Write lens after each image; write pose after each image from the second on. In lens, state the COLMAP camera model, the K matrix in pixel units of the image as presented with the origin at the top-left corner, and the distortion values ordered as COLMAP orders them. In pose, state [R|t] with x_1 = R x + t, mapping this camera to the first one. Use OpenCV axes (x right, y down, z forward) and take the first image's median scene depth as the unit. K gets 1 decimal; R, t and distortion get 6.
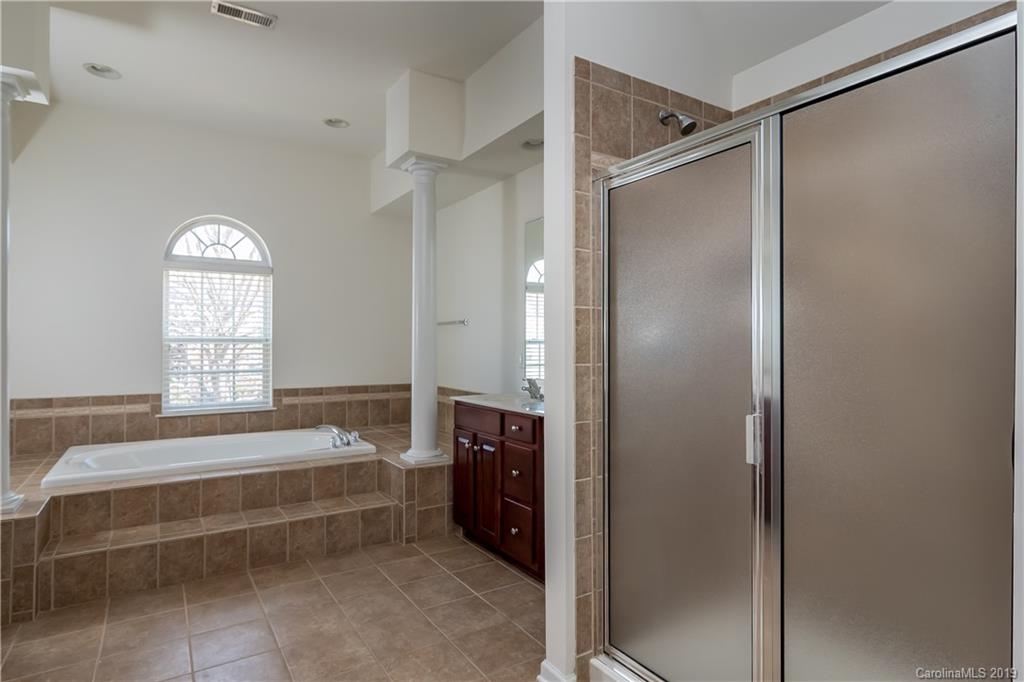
lens RADIAL K [[551.6, 0, 506.7], [0, 551.6, 345.0], [0, 0, 1]] dist [0.002515, 0.001376]
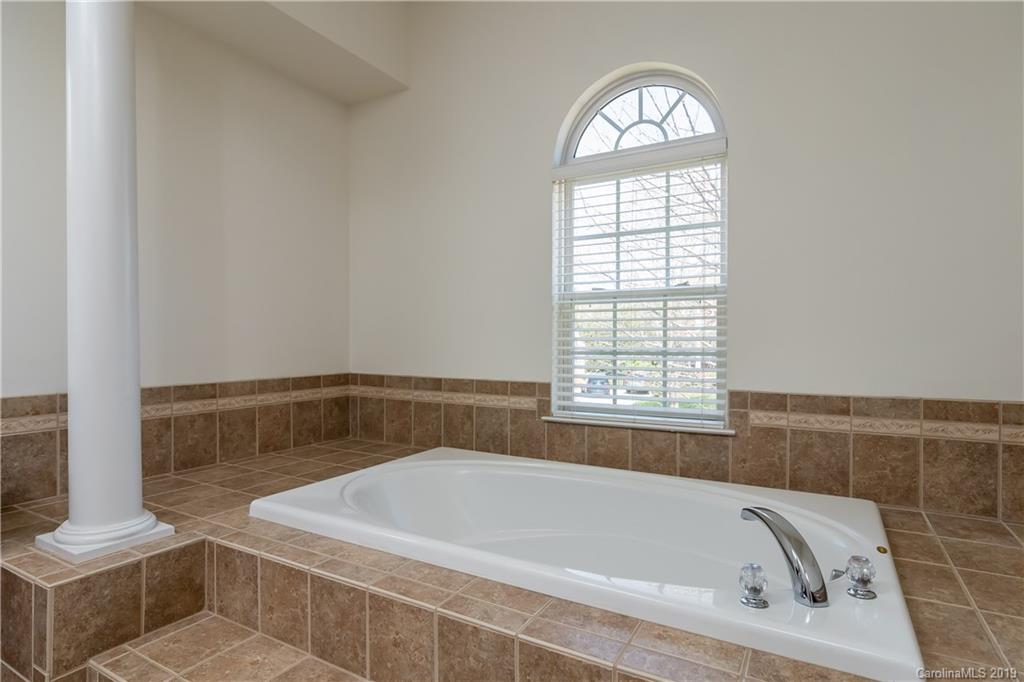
lens RADIAL K [[541.8, 0, 511.2], [0, 541.8, 344.9], [0, 0, 1]] dist [-0.002716, 0.001718]
pose [[0.459887, 0.006185, -0.887956, -0.121547], [0.000108, 0.999975, 0.007022, 0.047626], [0.887977, -0.003325, 0.459875, 0.796034]]
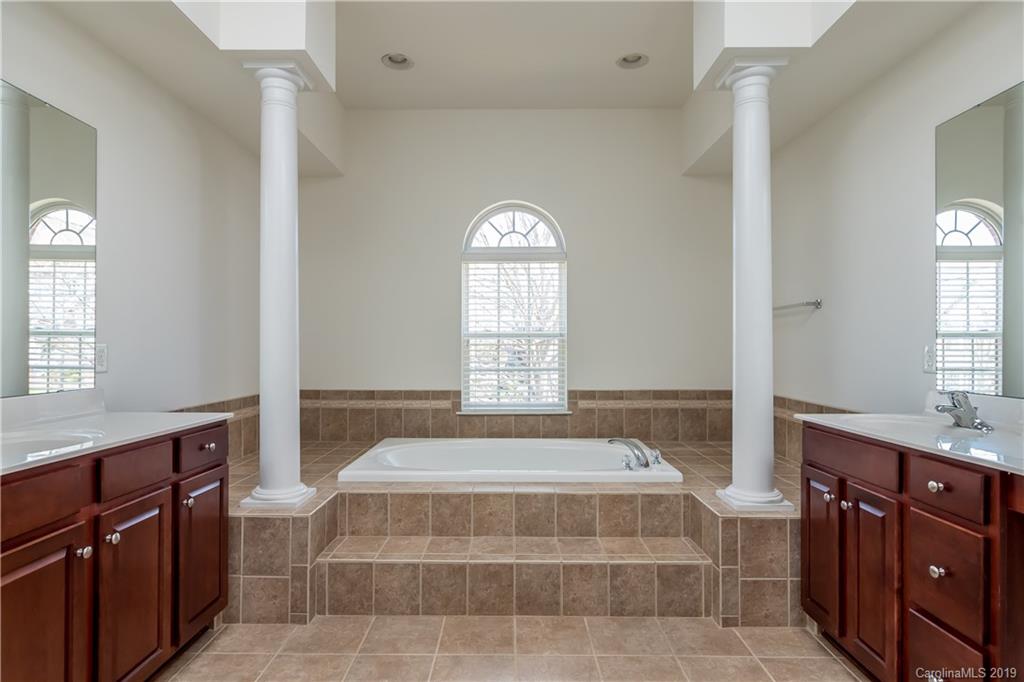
lens RADIAL K [[551.6, 0, 506.7], [0, 551.6, 345.0], [0, 0, 1]] dist [0.002515, 0.001376]
pose [[0.838767, -0.003716, -0.544478, -0.032675], [0.002164, 0.999992, -0.003491, 0.013491], [0.544487, 0.001750, 0.838768, 0.266730]]
